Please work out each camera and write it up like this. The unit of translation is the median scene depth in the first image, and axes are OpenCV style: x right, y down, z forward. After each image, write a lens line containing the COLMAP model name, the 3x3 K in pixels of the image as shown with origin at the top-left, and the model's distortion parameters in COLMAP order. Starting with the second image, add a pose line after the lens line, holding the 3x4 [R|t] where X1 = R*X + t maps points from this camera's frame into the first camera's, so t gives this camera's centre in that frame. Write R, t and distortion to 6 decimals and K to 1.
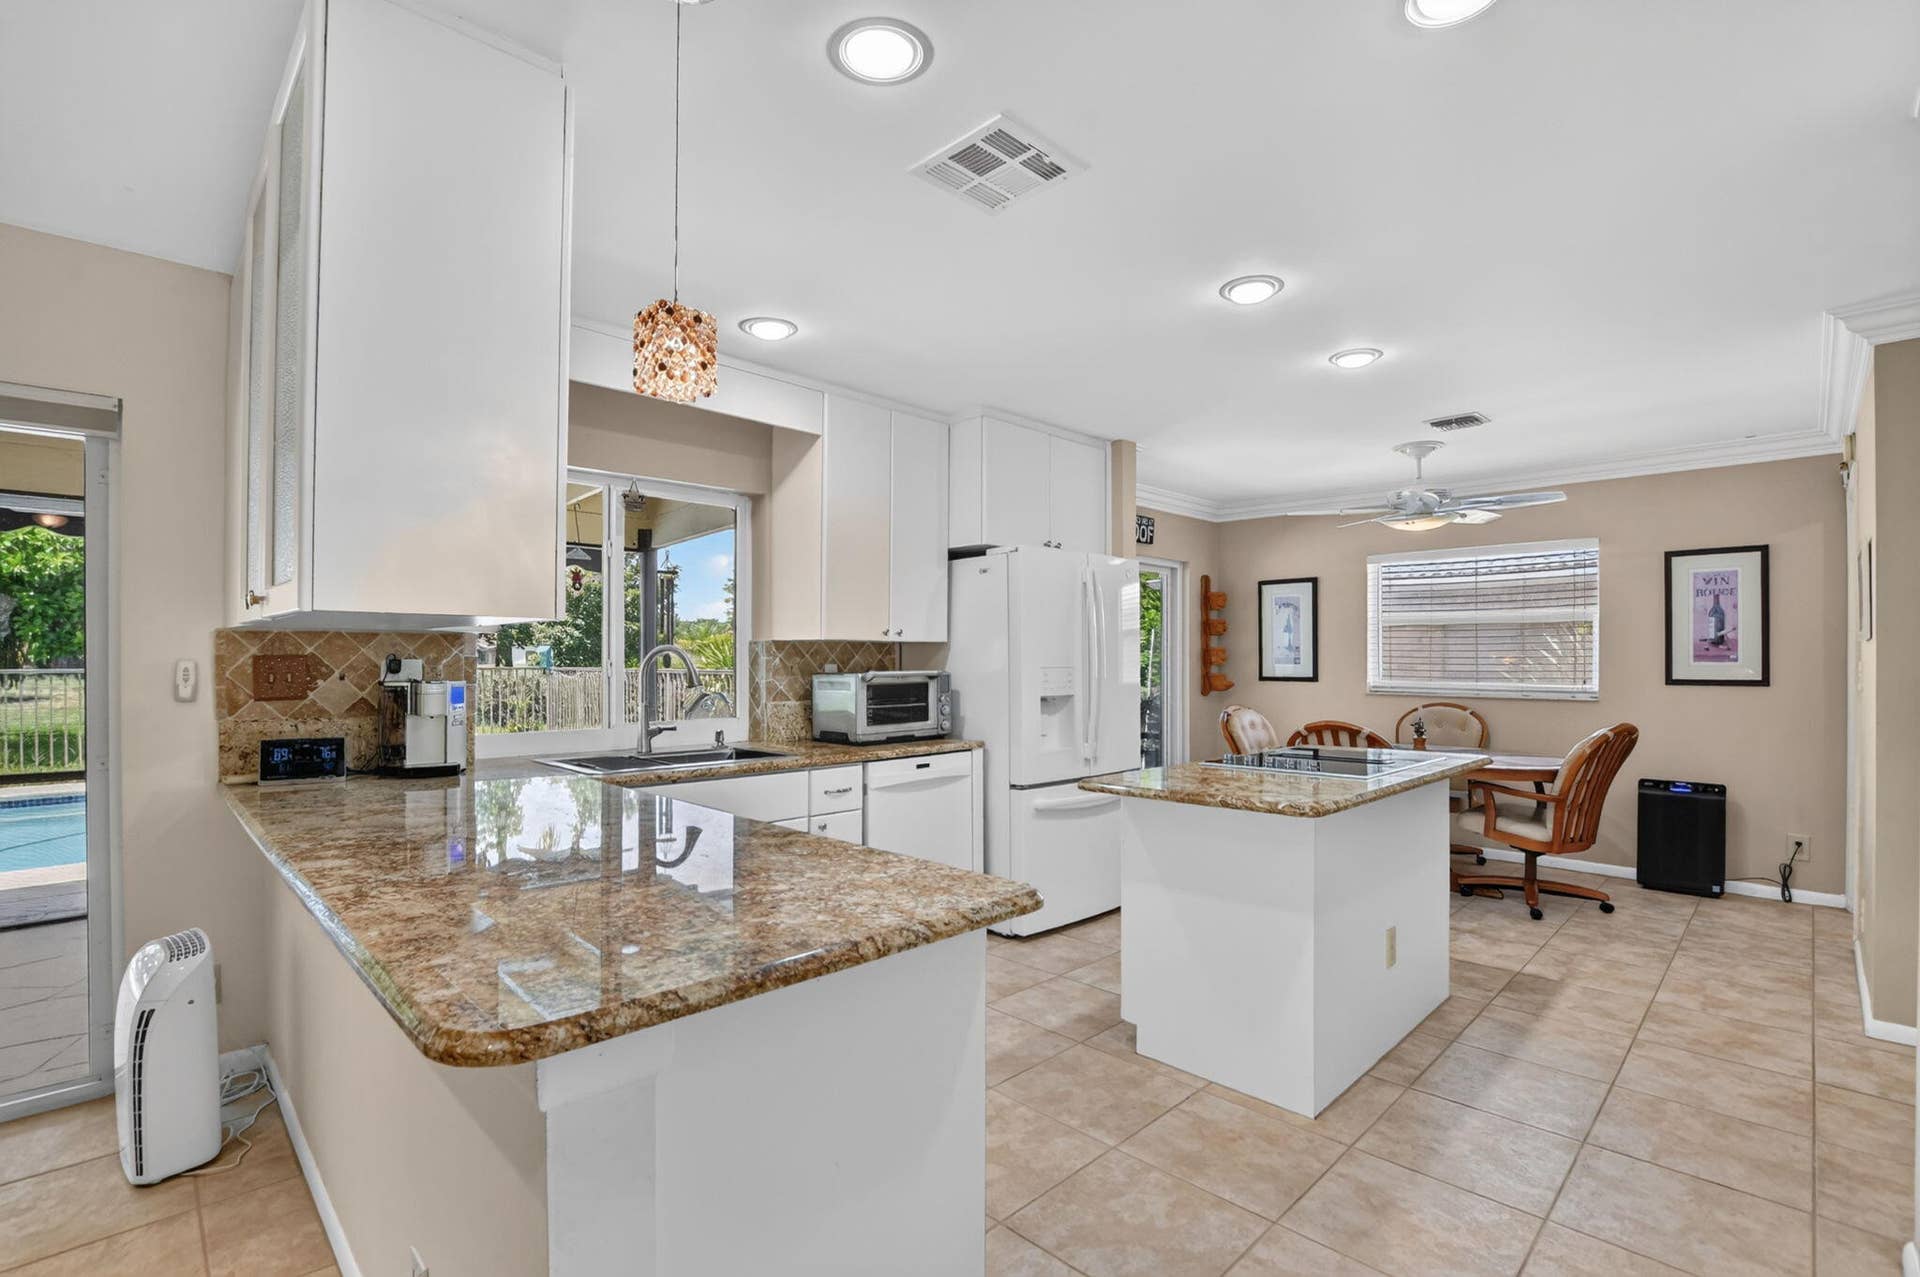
lens RADIAL K [[874.7, 0, 962.0], [0, 874.7, 658.1], [0, 0, 1]] dist [-0.030266, 0.007418]
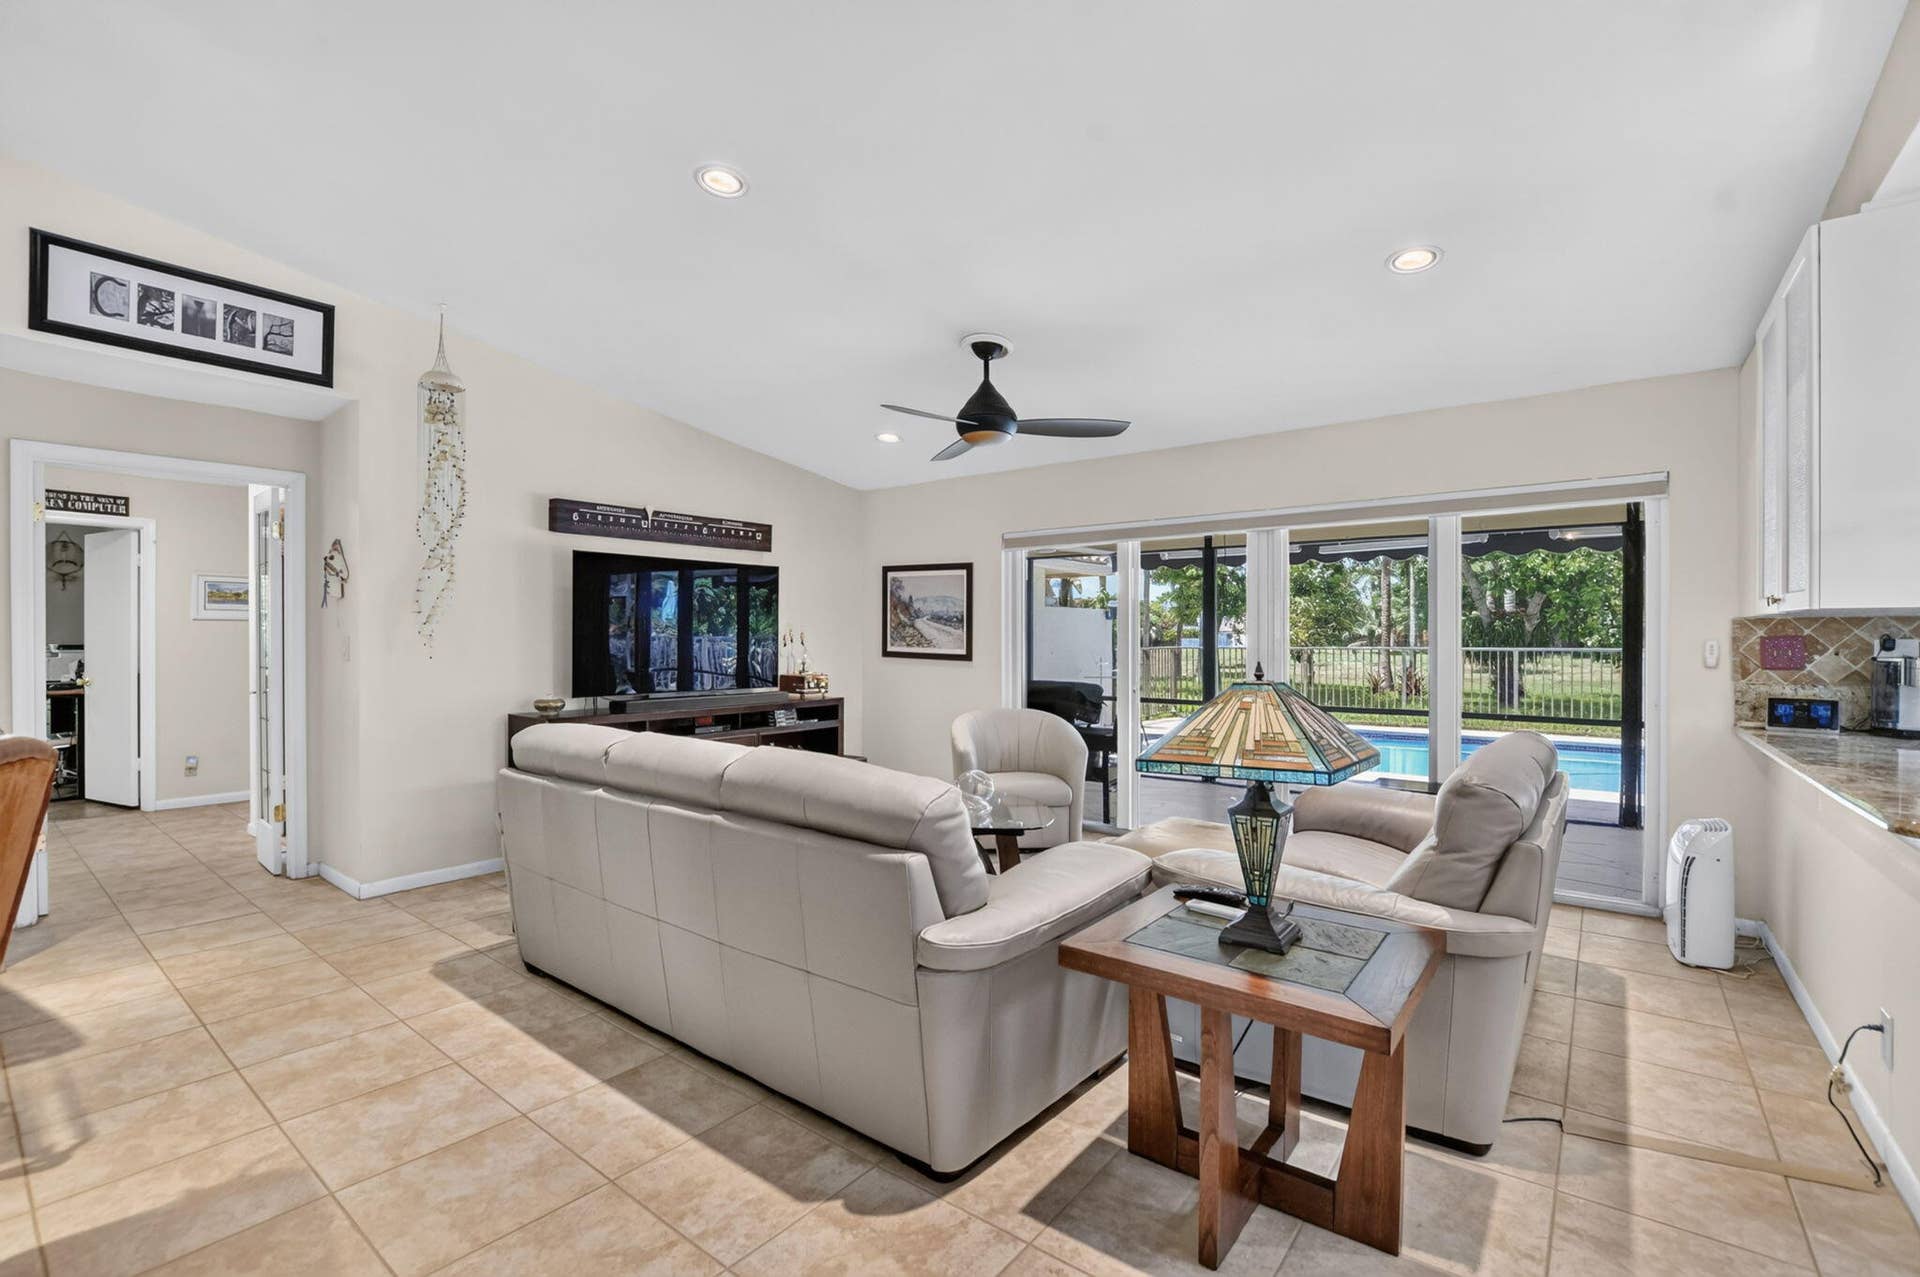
lens RADIAL K [[839.3, 0, 917.6], [0, 839.3, 644.2], [0, 0, 1]] dist [-0.031840, 0.000920]
pose [[0.099797, 0.005896, -0.994990, 0.308064], [-0.000643, 0.999983, 0.005861, 0.003001], [0.995008, 0.000055, 0.099799, -0.438756]]
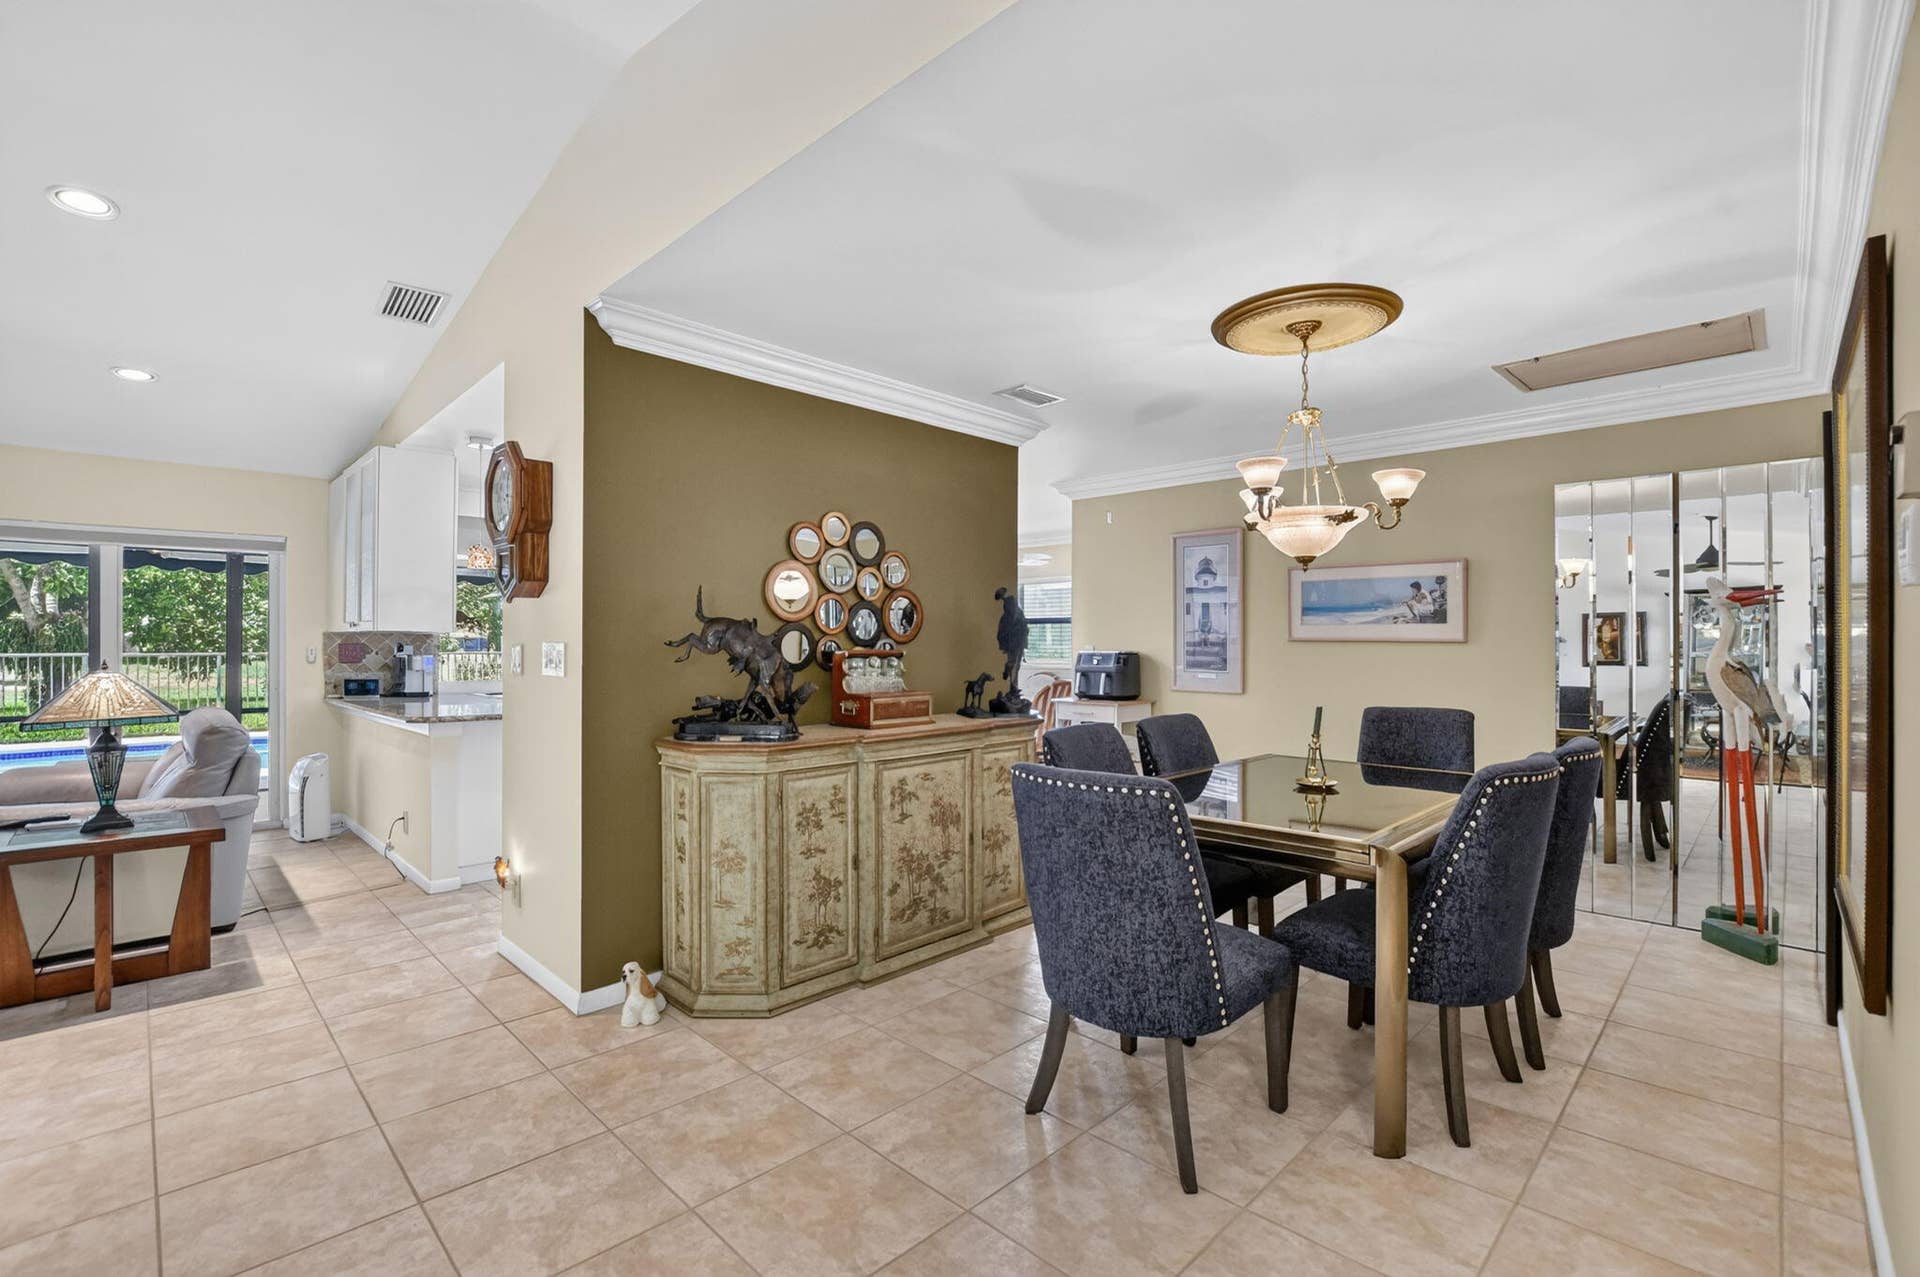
lens RADIAL K [[846.0, 0, 965.6], [0, 846.0, 645.0], [0, 0, 1]] dist [-0.017860, 0.000208]
pose [[0.999957, 0.001003, 0.009192, 0.798625], [-0.000993, 0.999999, -0.001027, 0.001061], [-0.009193, 0.001017, 0.999957, -1.204253]]
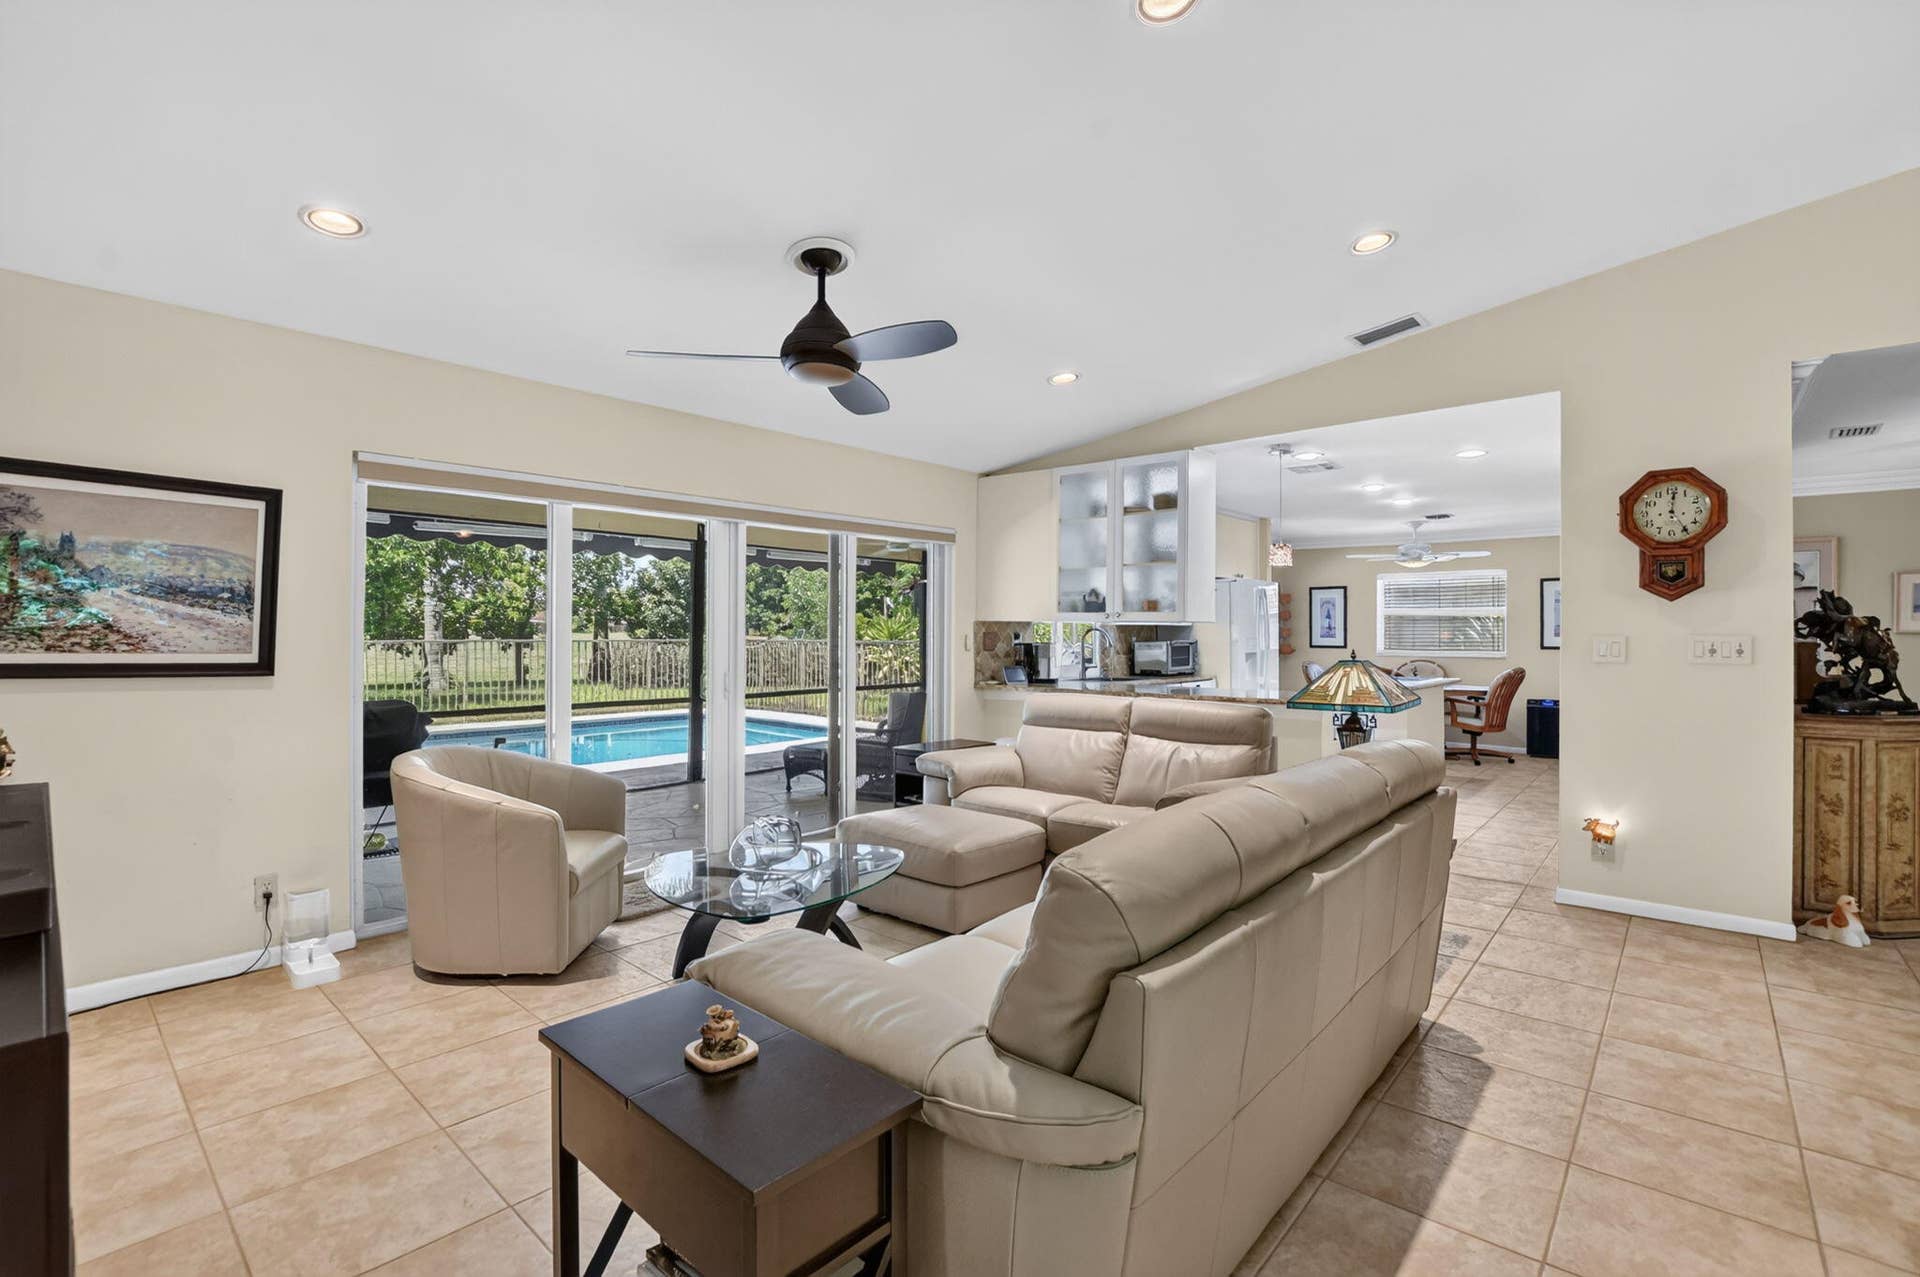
lens RADIAL K [[864.5, 0, 964.5], [0, 864.5, 628.5], [0, 0, 1]] dist [-0.029613, 0.000164]
pose [[0.997345, 0.003342, 0.072748, -0.984618], [-0.003010, 0.999985, -0.004674, -0.001830], [-0.072762, 0.004442, 0.997339, -1.319325]]
